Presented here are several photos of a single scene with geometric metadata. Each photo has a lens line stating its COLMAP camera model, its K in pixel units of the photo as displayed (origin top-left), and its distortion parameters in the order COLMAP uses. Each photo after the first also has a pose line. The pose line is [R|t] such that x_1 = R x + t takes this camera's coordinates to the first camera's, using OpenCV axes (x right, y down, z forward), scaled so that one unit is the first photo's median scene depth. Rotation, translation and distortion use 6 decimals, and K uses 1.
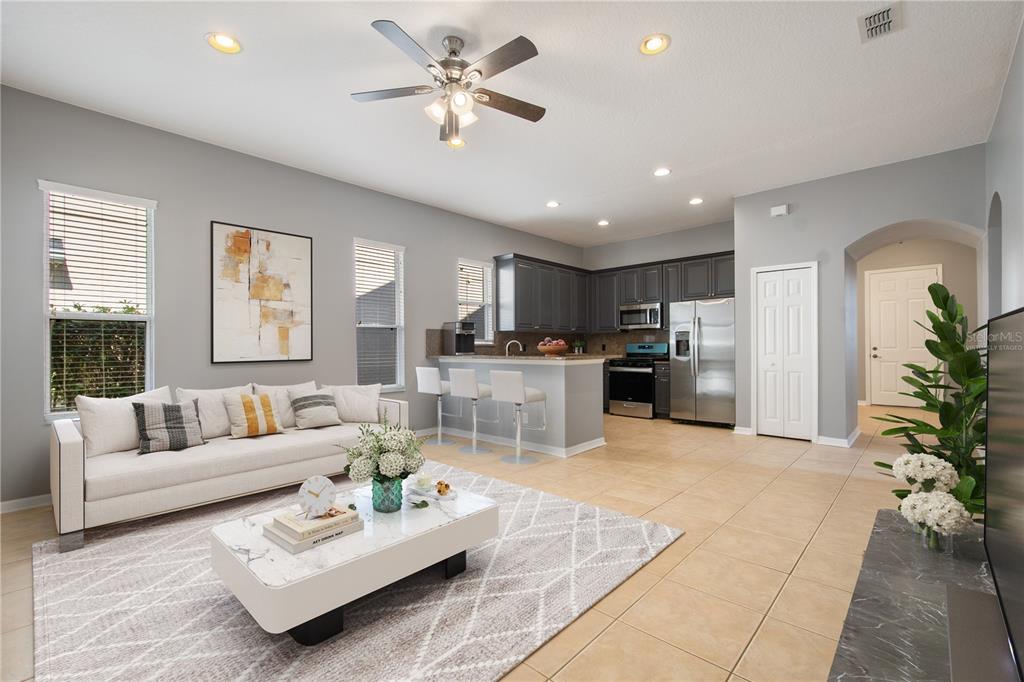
lens RADIAL K [[445.1, 0, 528.9], [0, 445.1, 346.3], [0, 0, 1]] dist [0.009318, -0.002645]
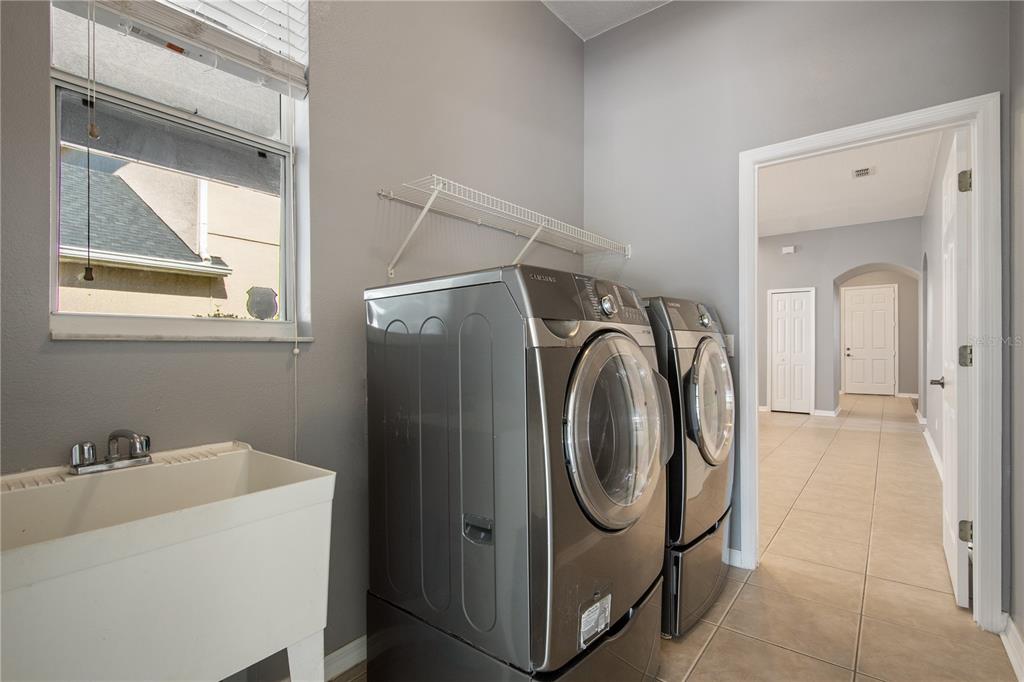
lens RADIAL K [[488.2, 0, 513.5], [0, 488.2, 349.2], [0, 0, 1]] dist [-0.001073, 0.000096]
pose [[0.997278, 0.001148, 0.073719, -0.366039], [-0.001411, 0.999993, 0.003509, 0.002689], [-0.073714, -0.003603, 0.997273, -0.412469]]
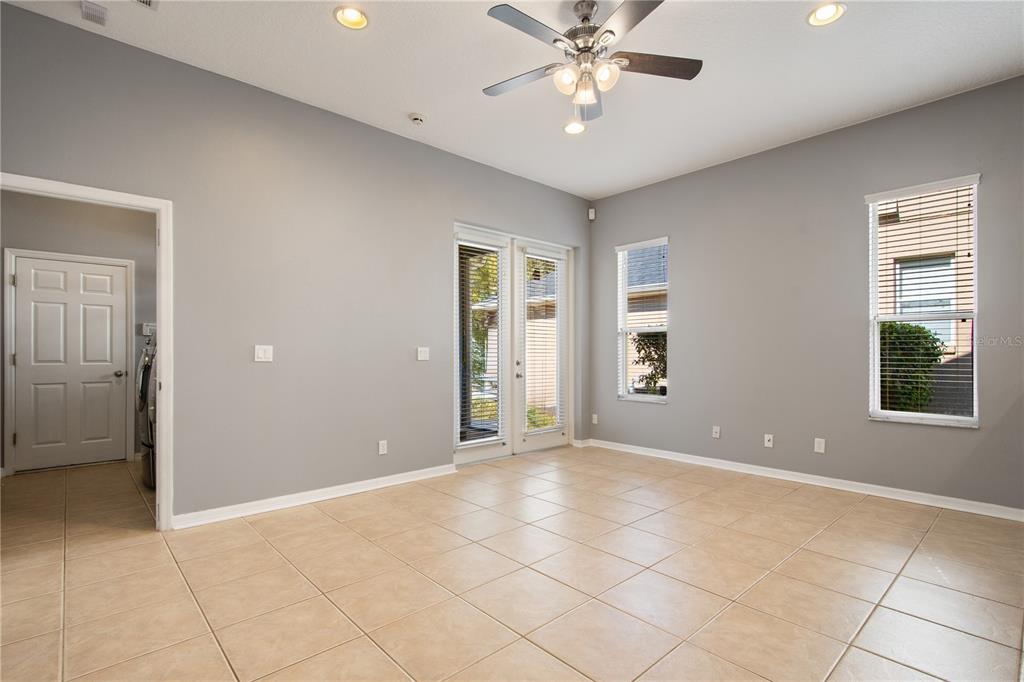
lens RADIAL K [[488.2, 0, 512.3], [0, 488.2, 351.4], [0, 0, 1]] dist [-0.001073, 0.000096]
pose [[-0.114846, 0.000703, -0.993383, 0.370327], [0.003333, 0.999994, 0.000322, -0.000085], [0.993378, -0.003274, -0.114848, 0.451810]]
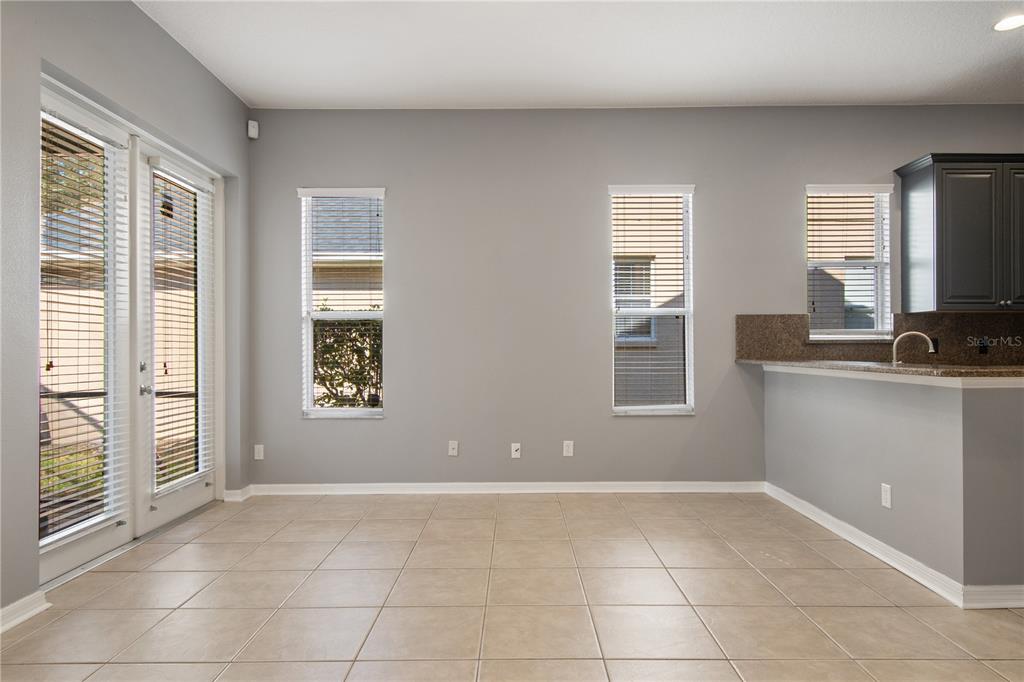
lens RADIAL K [[612.3, 0, 518.3], [0, 612.3, 340.5], [0, 0, 1]] dist [0.011727, -0.003325]
pose [[0.666841, -0.006604, -0.745171, 0.181908], [0.003507, 0.999977, -0.005725, -0.000727], [0.745192, 0.001204, 0.666849, 0.228075]]
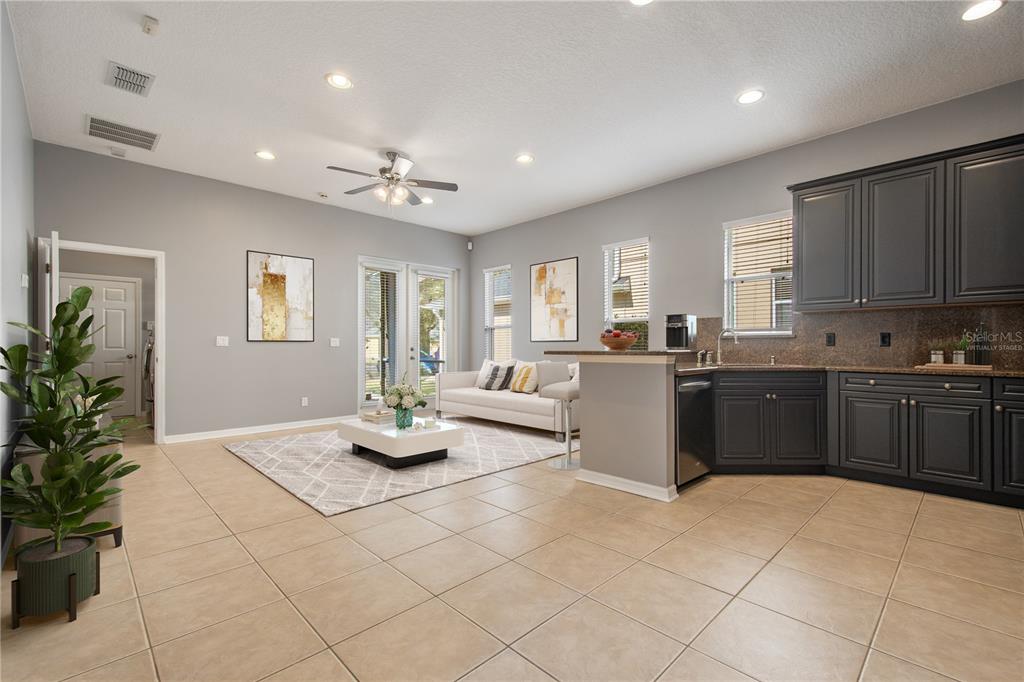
lens RADIAL K [[445.1, 0, 510.5], [0, 445.1, 343.5], [0, 0, 1]] dist [0.009318, -0.002645]
pose [[-0.083407, -0.000536, -0.996515, 0.649719], [0.002034, 0.999998, -0.000708, 0.007328], [0.996513, -0.002086, -0.083406, 0.723908]]
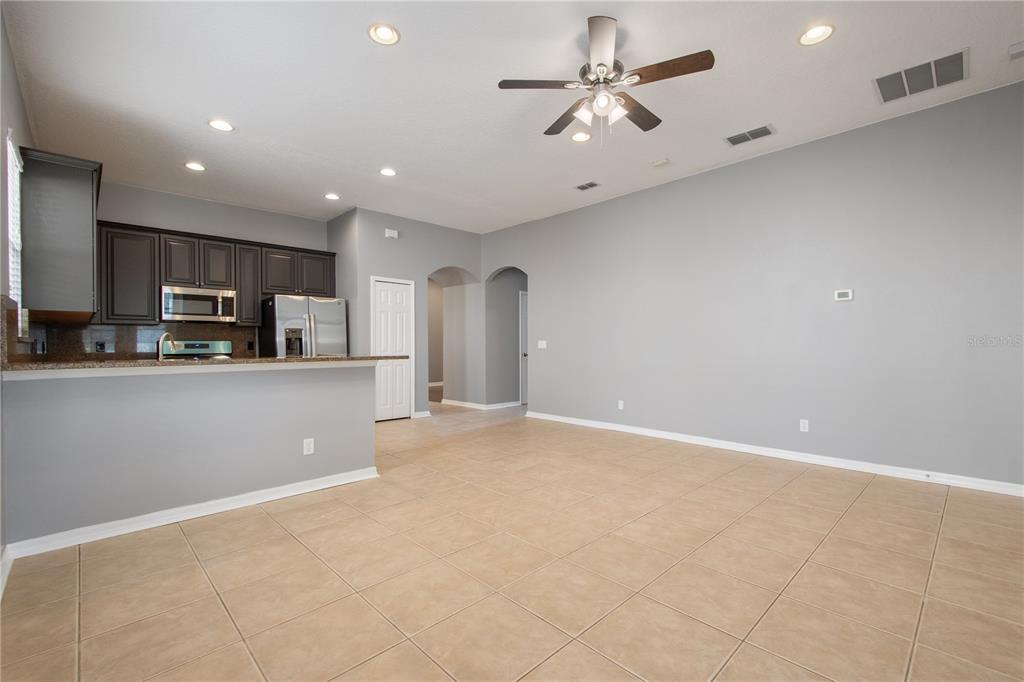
lens RADIAL K [[445.1, 0, 517.0], [0, 445.1, 345.4], [0, 0, 1]] dist [0.009318, -0.002645]
pose [[0.061582, 0.002515, 0.998099, -0.562828], [-0.000317, 0.999997, -0.002500, 0.003469], [-0.998102, -0.000163, 0.061583, 0.522752]]
